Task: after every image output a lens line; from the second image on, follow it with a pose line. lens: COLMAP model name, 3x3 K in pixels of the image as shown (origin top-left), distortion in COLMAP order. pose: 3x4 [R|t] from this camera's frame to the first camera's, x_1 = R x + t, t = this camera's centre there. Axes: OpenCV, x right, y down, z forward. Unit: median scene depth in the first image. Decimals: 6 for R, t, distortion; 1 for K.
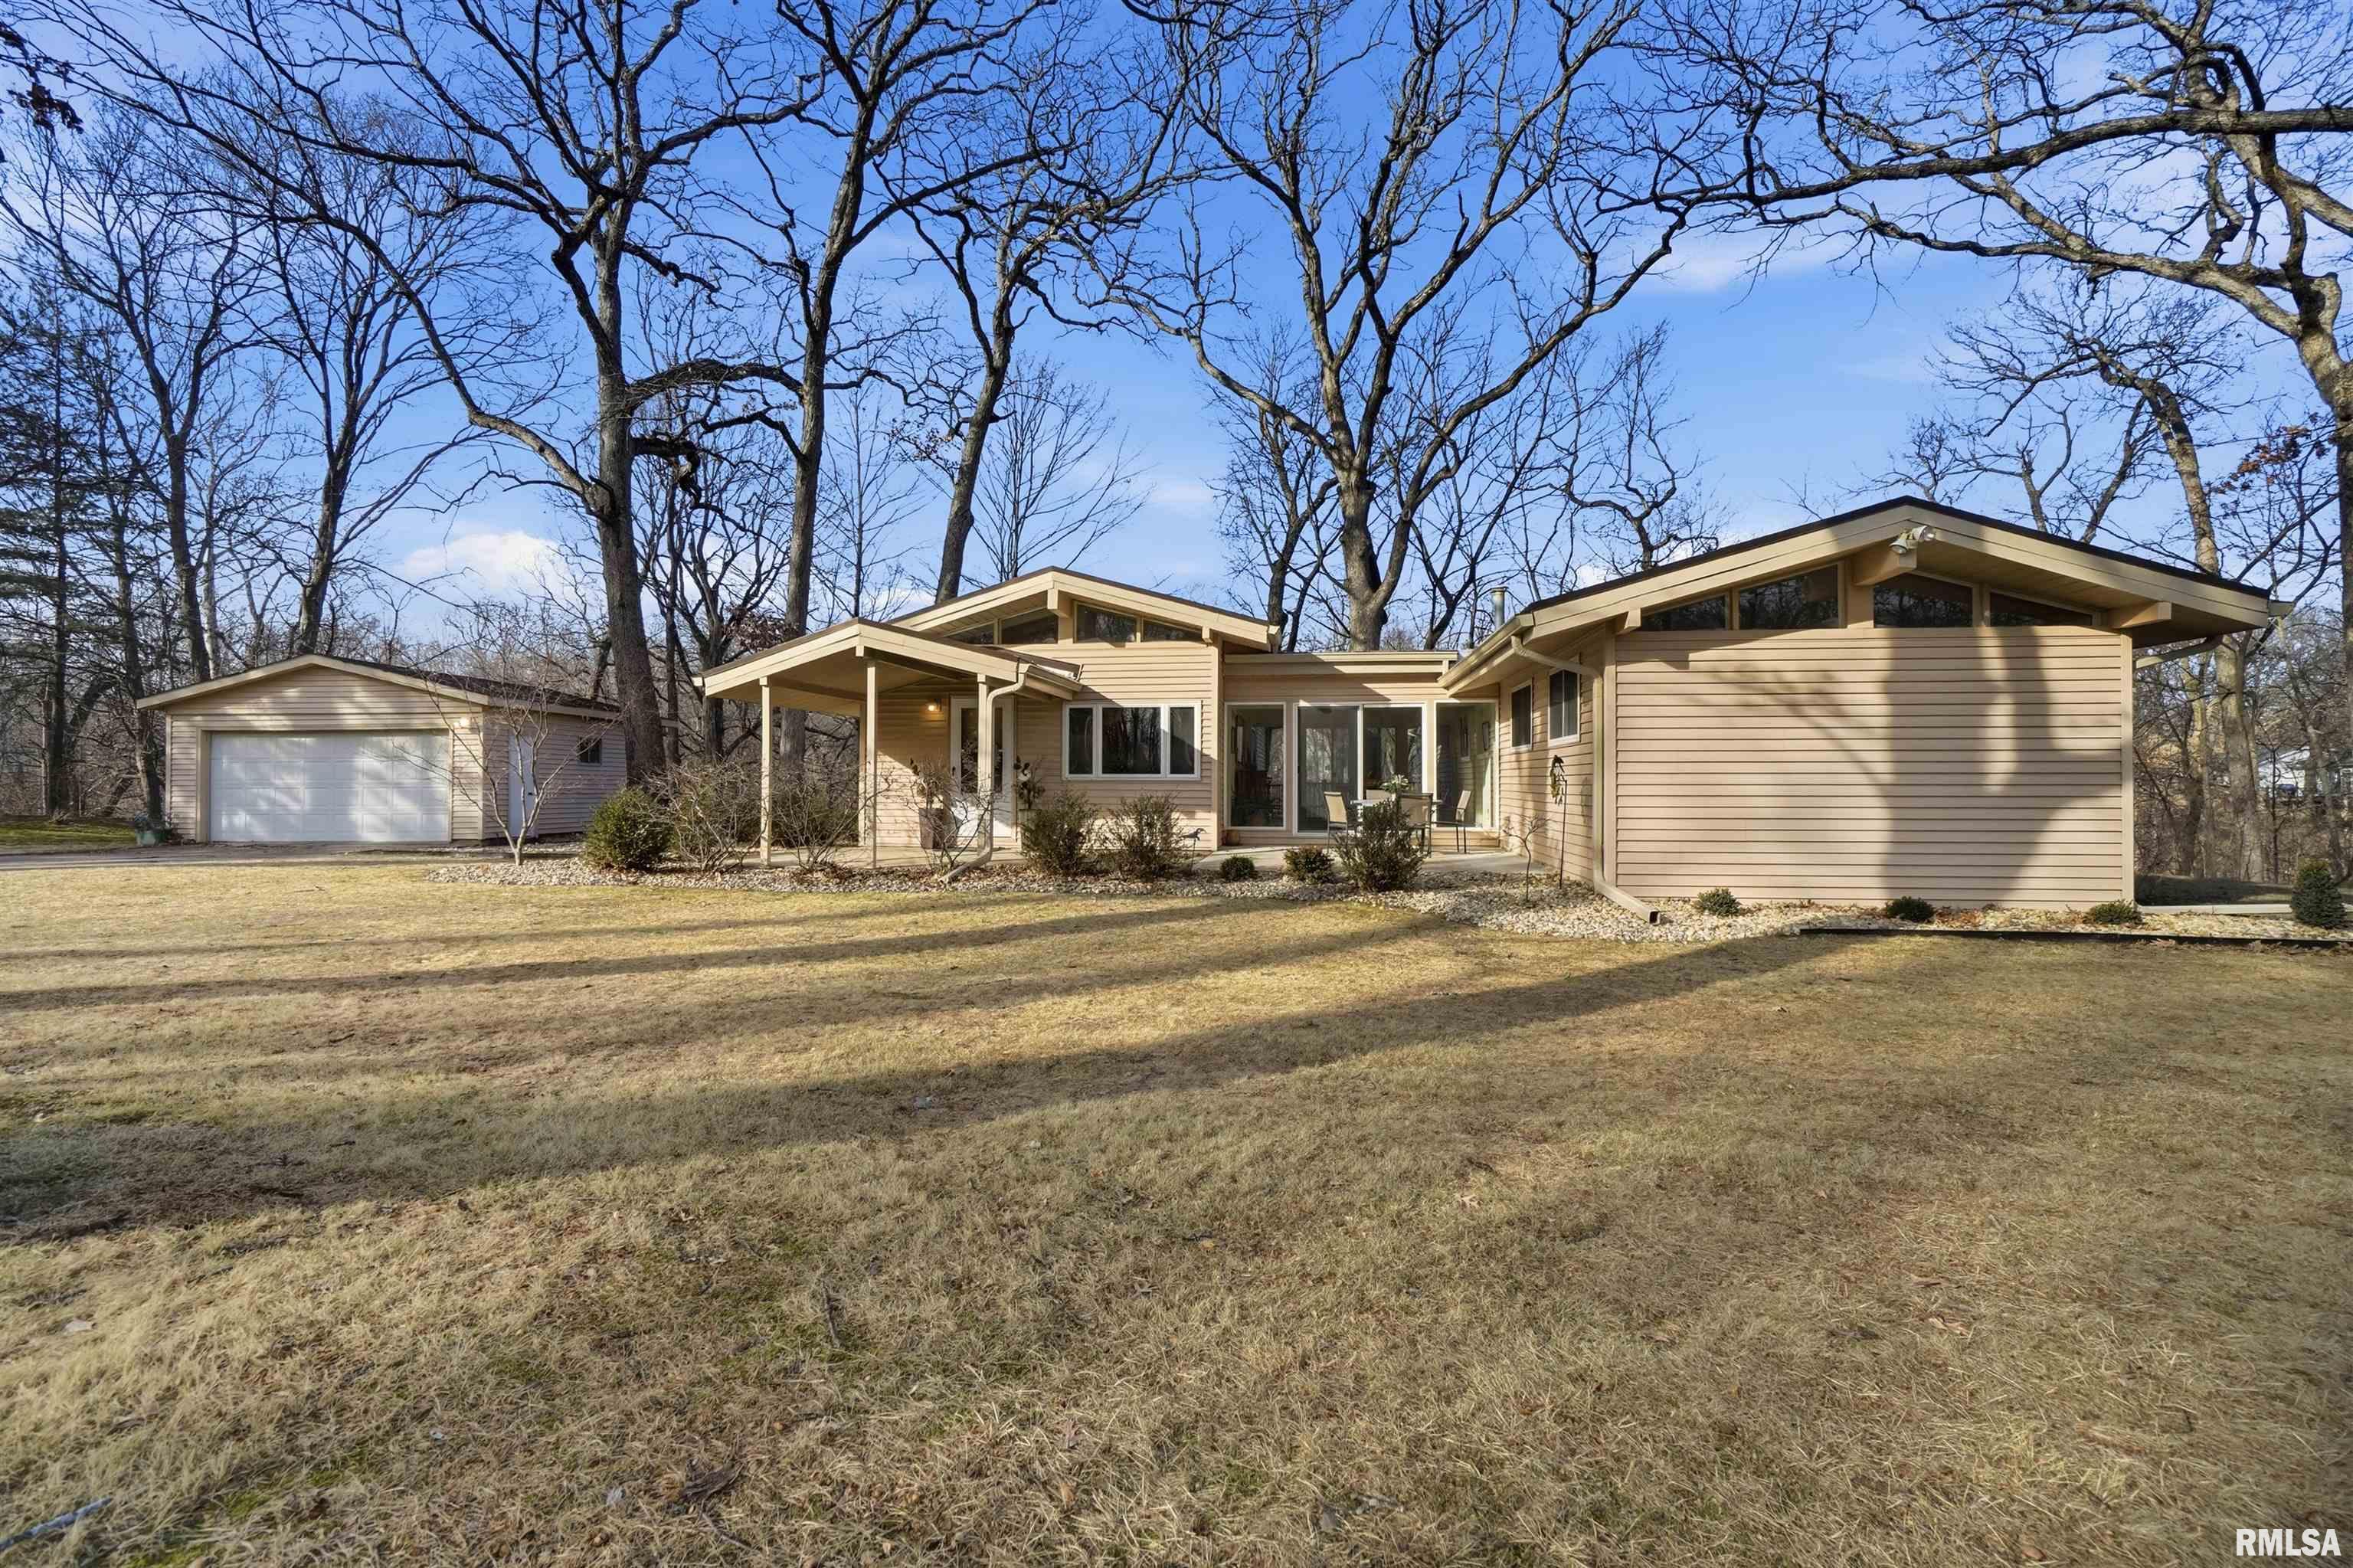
lens RADIAL K [[975.7, 0, 1176.5], [0, 975.7, 784.0], [0, 0, 1]] dist [-0.019757, -0.000035]
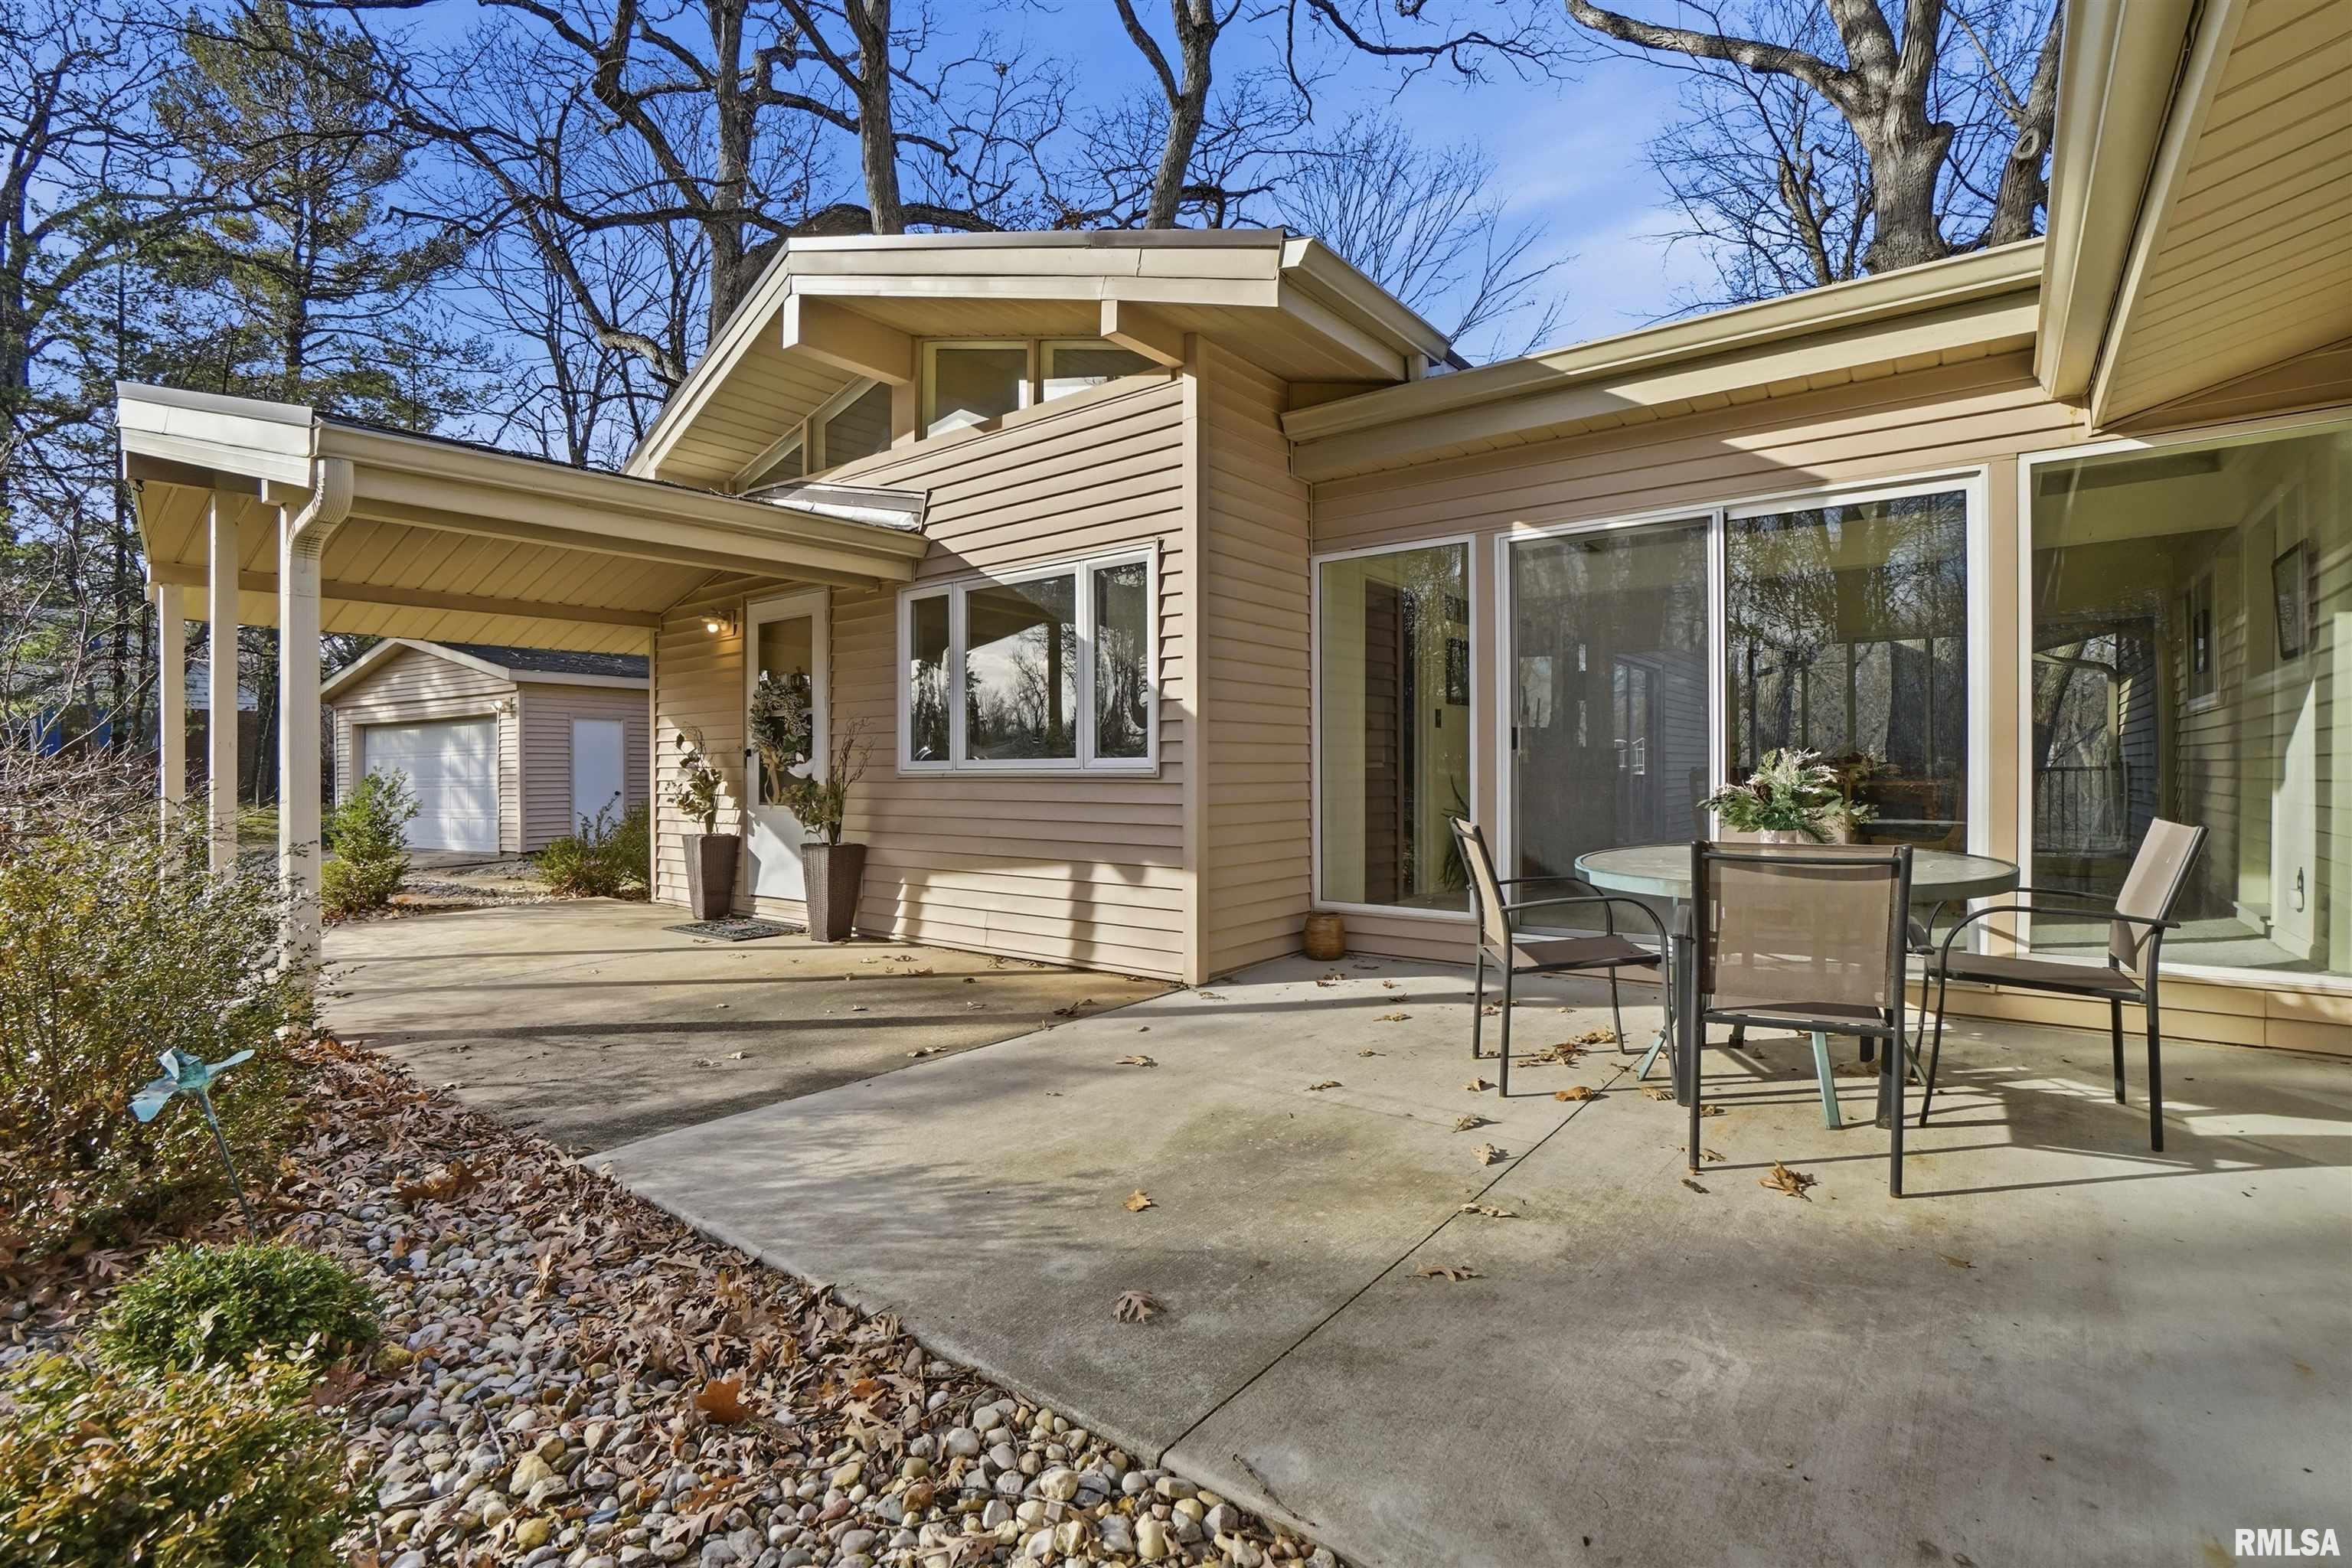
lens RADIAL K [[1067.6, 0, 1176.0], [0, 1067.6, 784.0], [0, 0, 1]] dist [-0.042236, 0.000110]
pose [[0.868811, 0.000769, -0.495143, 0.166562], [0.001742, 0.999988, 0.004610, -0.001848], [0.495140, -0.004868, 0.868799, 0.529355]]
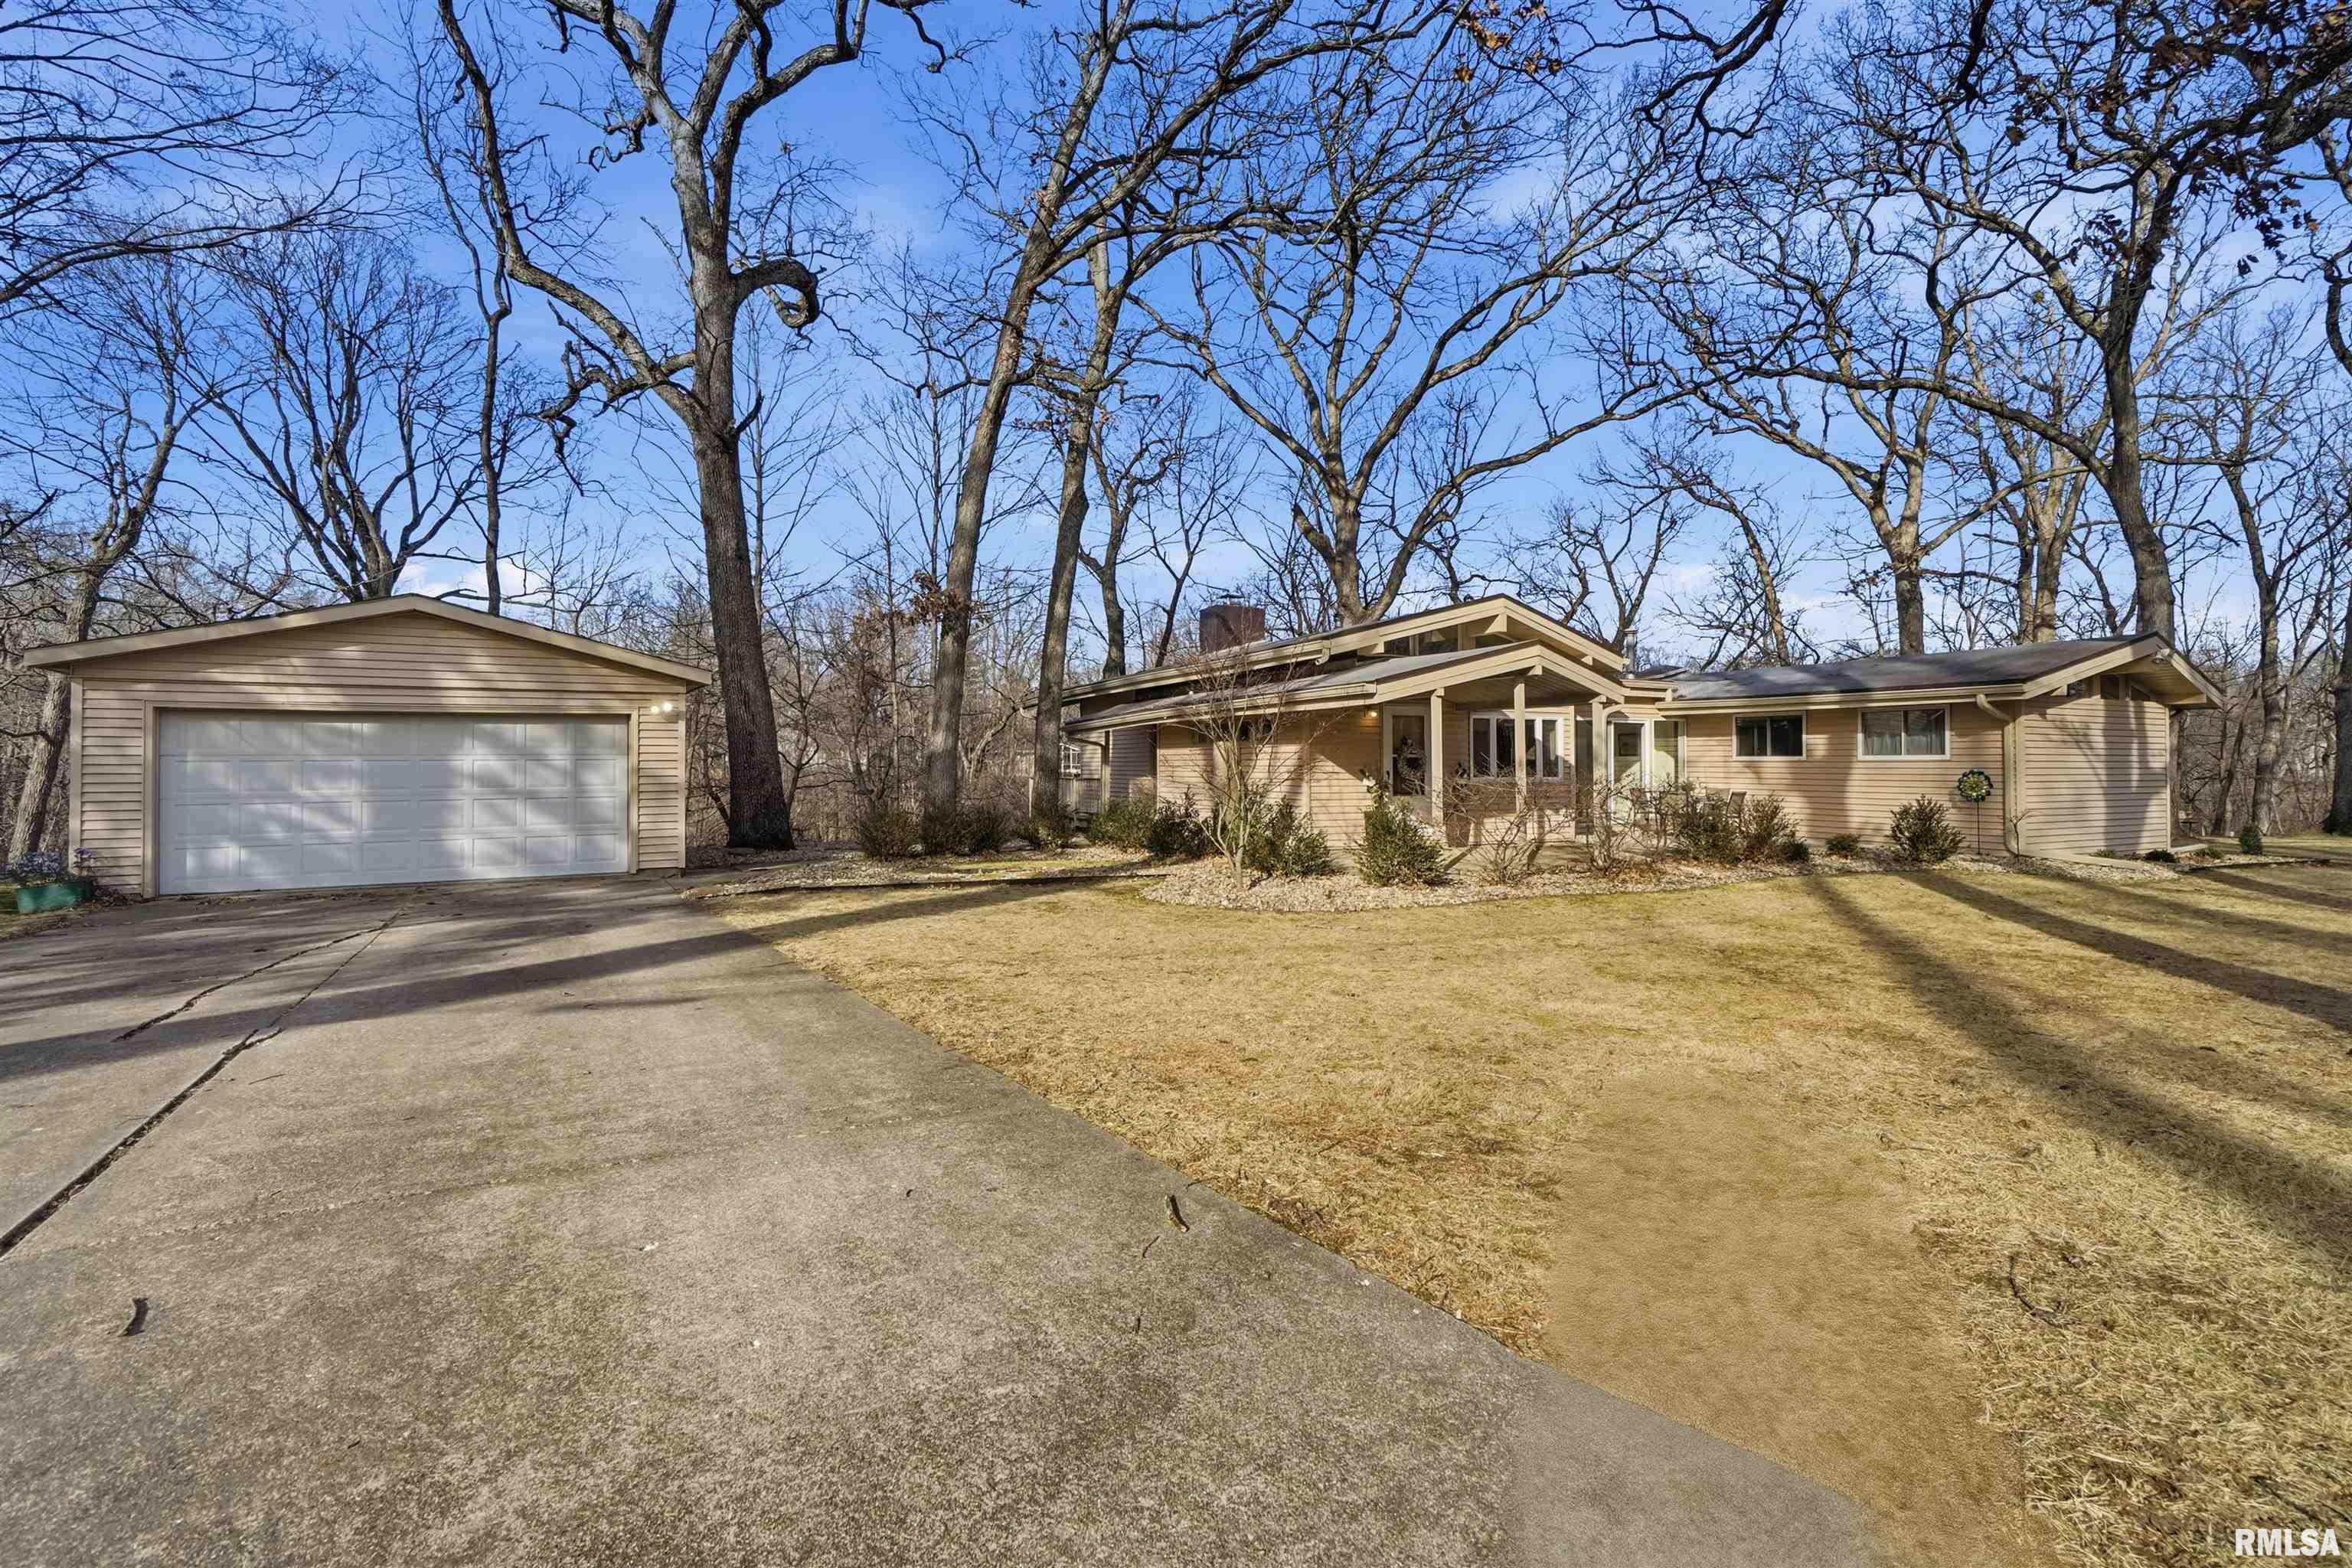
lens RADIAL K [[1005.9, 0, 1162.4], [0, 1005.9, 756.8], [0, 0, 1]] dist [-0.029794, 0.000018]
pose [[0.852977, 0.001656, 0.521946, -0.806696], [0.001841, 0.999979, -0.006180, -0.020918], [-0.521946, 0.006232, 0.852956, 0.162658]]
